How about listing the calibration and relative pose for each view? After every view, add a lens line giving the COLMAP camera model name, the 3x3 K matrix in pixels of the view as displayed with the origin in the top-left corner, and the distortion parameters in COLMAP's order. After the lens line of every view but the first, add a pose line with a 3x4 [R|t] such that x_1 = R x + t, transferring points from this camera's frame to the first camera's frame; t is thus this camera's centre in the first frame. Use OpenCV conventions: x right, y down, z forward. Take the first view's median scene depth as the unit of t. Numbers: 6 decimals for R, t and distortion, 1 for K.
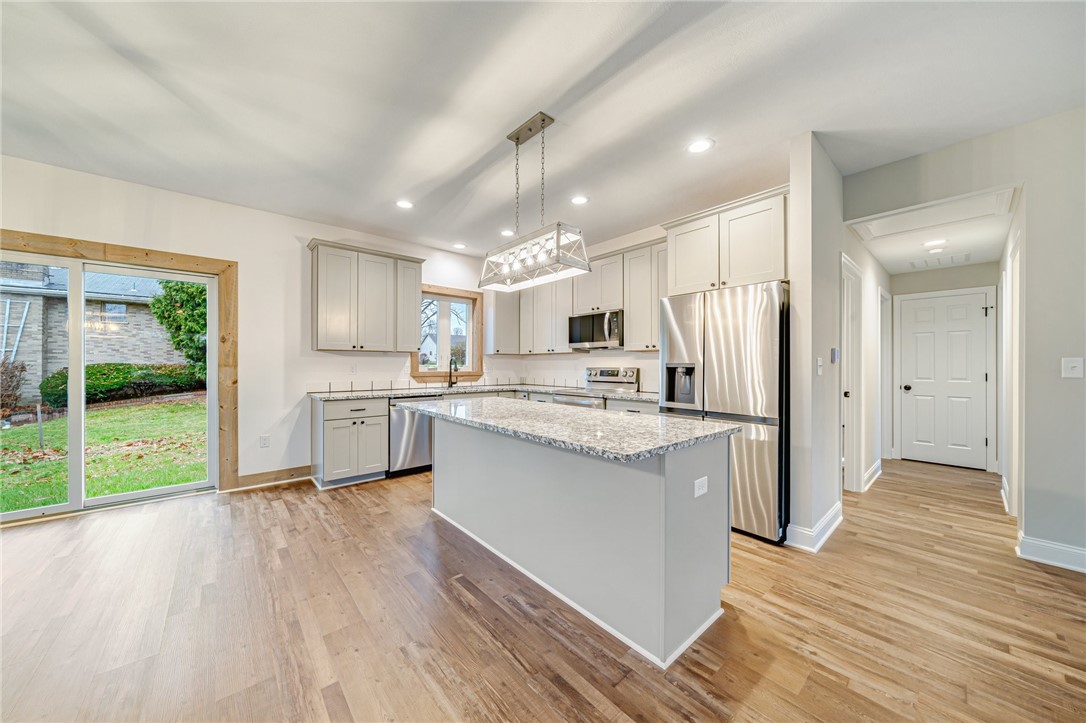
lens RADIAL K [[373.7, 0, 538.8], [0, 373.7, 364.0], [0, 0, 1]] dist [-0.004519, -0.000111]
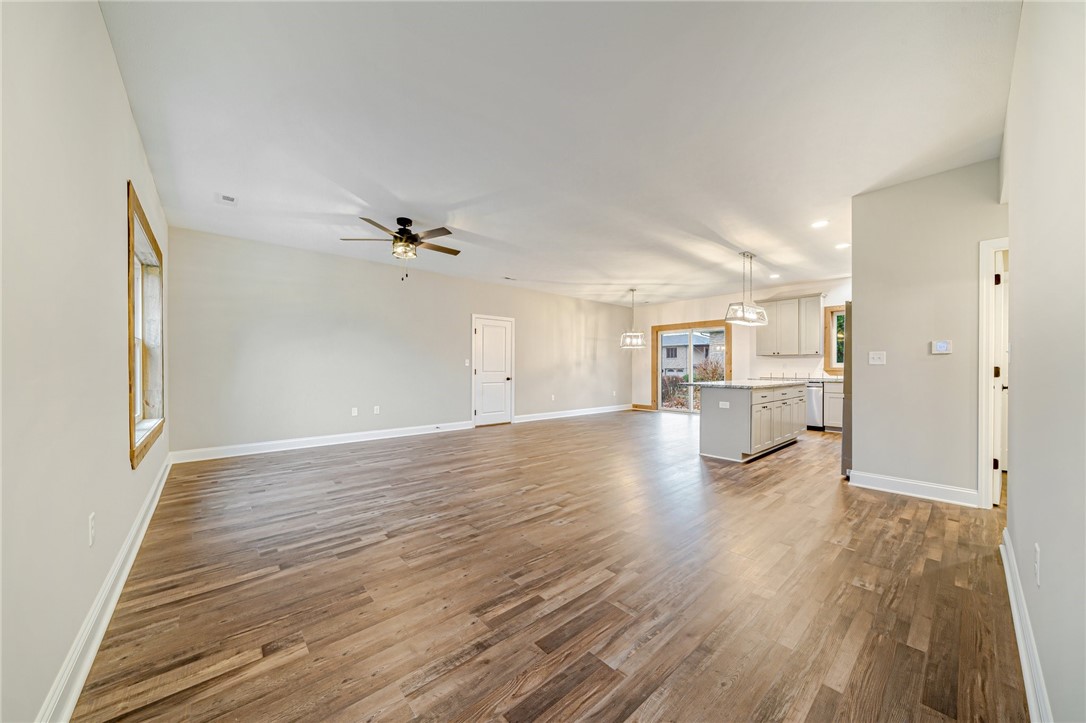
lens RADIAL K [[378.8, 0, 558.5], [0, 378.8, 369.3], [0, 0, 1]] dist [-0.005026, -0.000084]
pose [[0.031168, 0.001896, -0.999512, 1.475020], [0.002839, 0.999994, 0.001986, 0.030180], [0.999510, -0.002899, 0.031163, -0.128674]]
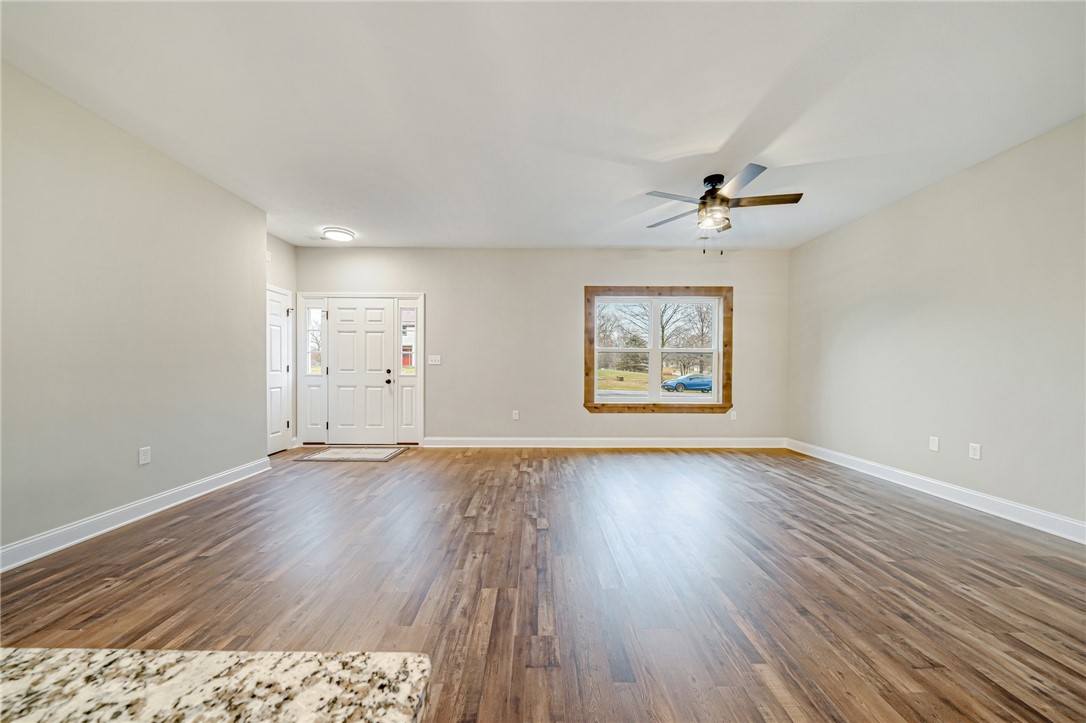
lens RADIAL K [[376.1, 0, 538.9], [0, 376.1, 373.3], [0, 0, 1]] dist [-0.005111, 0.000011]
pose [[-0.764236, -0.015494, 0.644751, 0.020500], [-0.007059, 0.999852, 0.015660, 0.027950], [-0.644898, 0.007417, -0.764232, 0.398976]]
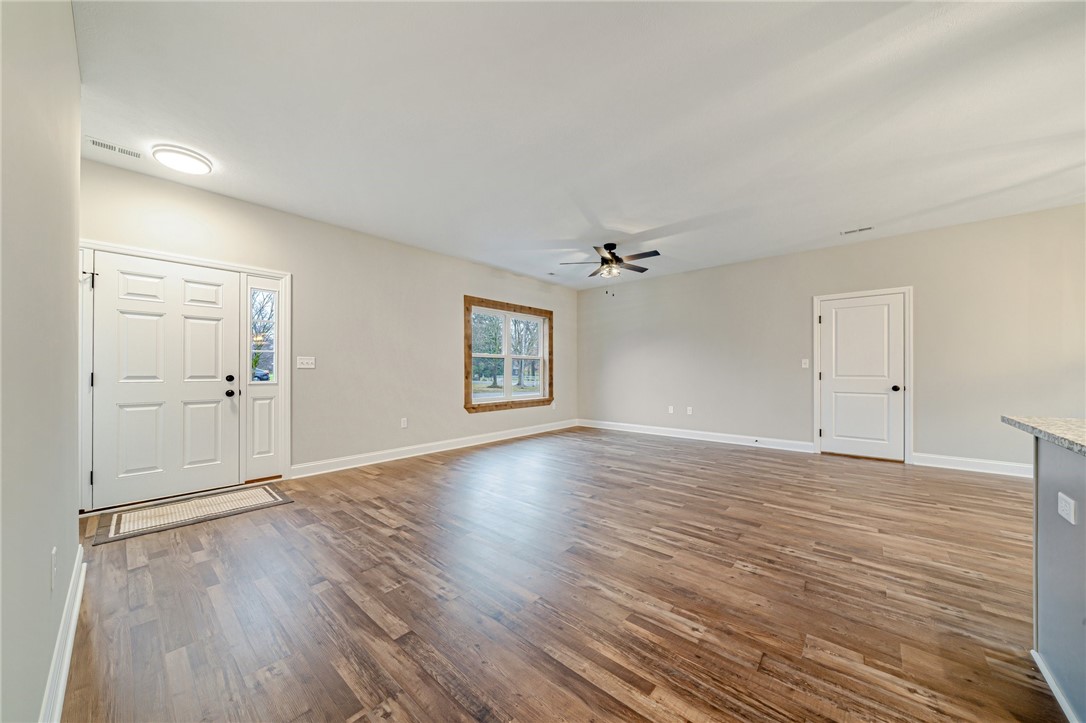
lens RADIAL K [[375.3, 0, 538.6], [0, 375.3, 370.2], [0, 0, 1]] dist [-0.005184, -0.000033]
pose [[-0.991008, -0.000262, -0.133804, 0.727557], [0.000495, 0.999984, -0.005629, 0.031547], [0.133804, -0.005645, -0.990992, 0.745024]]
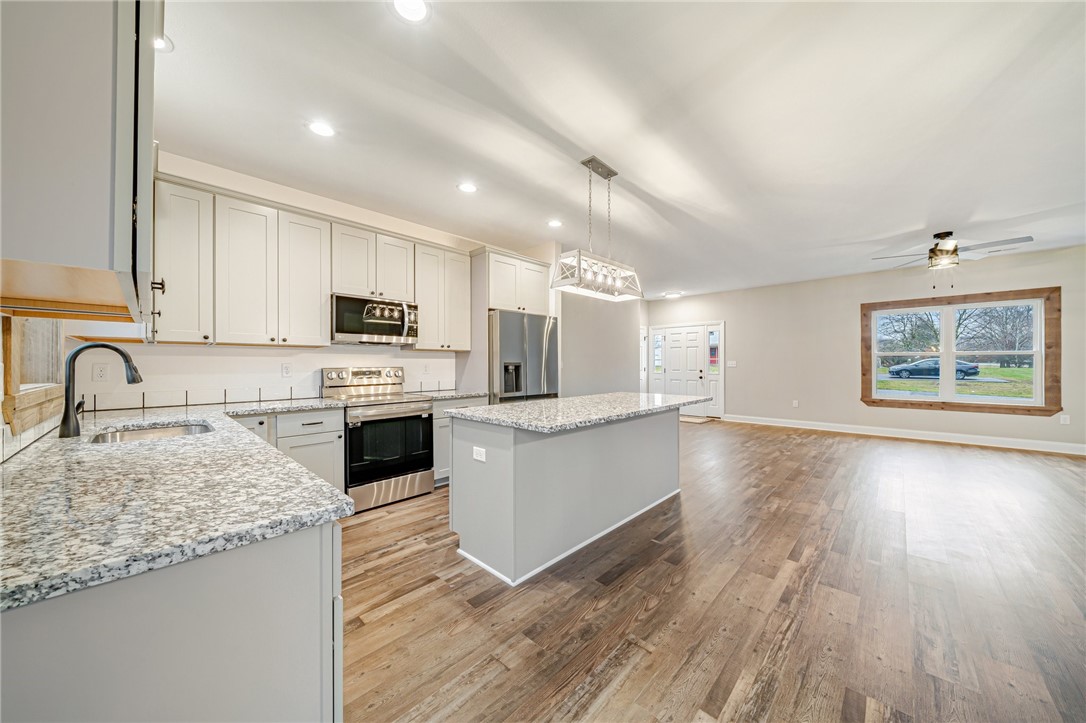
lens RADIAL K [[373.7, 0, 538.8], [0, 373.7, 364.0], [0, 0, 1]] dist [-0.004519, -0.000111]
pose [[-0.092995, -0.000176, 0.995667, -0.814524], [-0.000491, 1.000000, 0.000131, 0.002473], [-0.995666, -0.000476, -0.092995, 0.883248]]
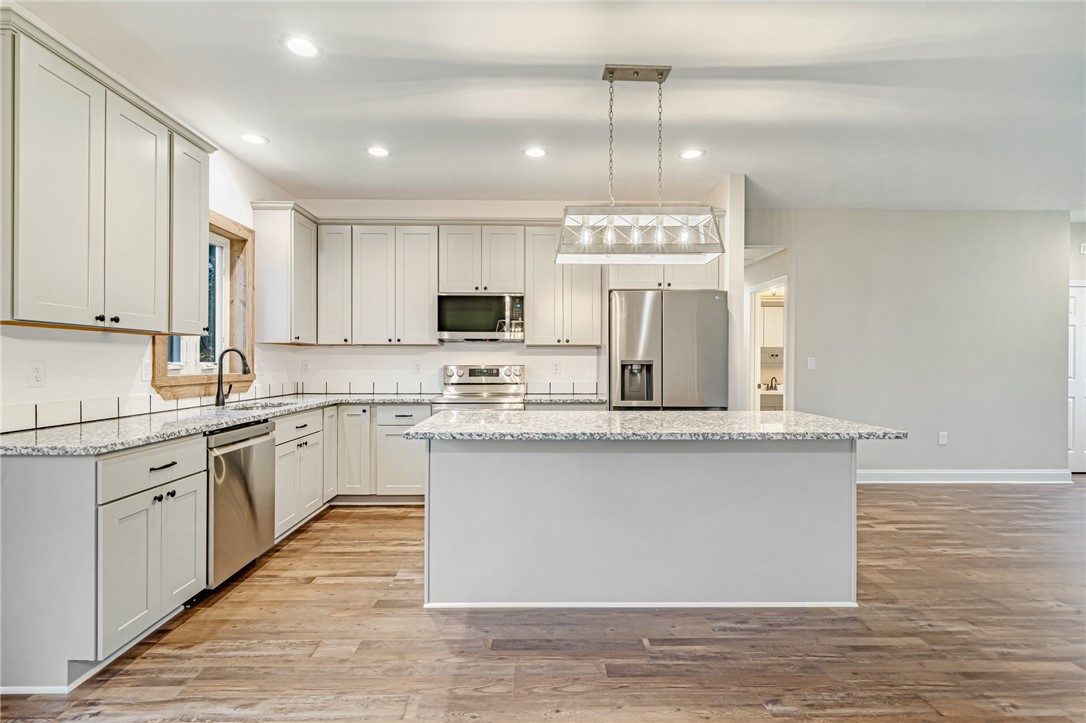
lens RADIAL K [[497.7, 0, 536.0], [0, 497.7, 362.7], [0, 0, 1]] dist [0.002040, 0.000420]
pose [[0.641782, -0.001262, 0.766886, -0.674160], [-0.002915, 0.999987, 0.004086, -0.000138], [-0.766882, -0.004858, 0.641770, 0.313601]]
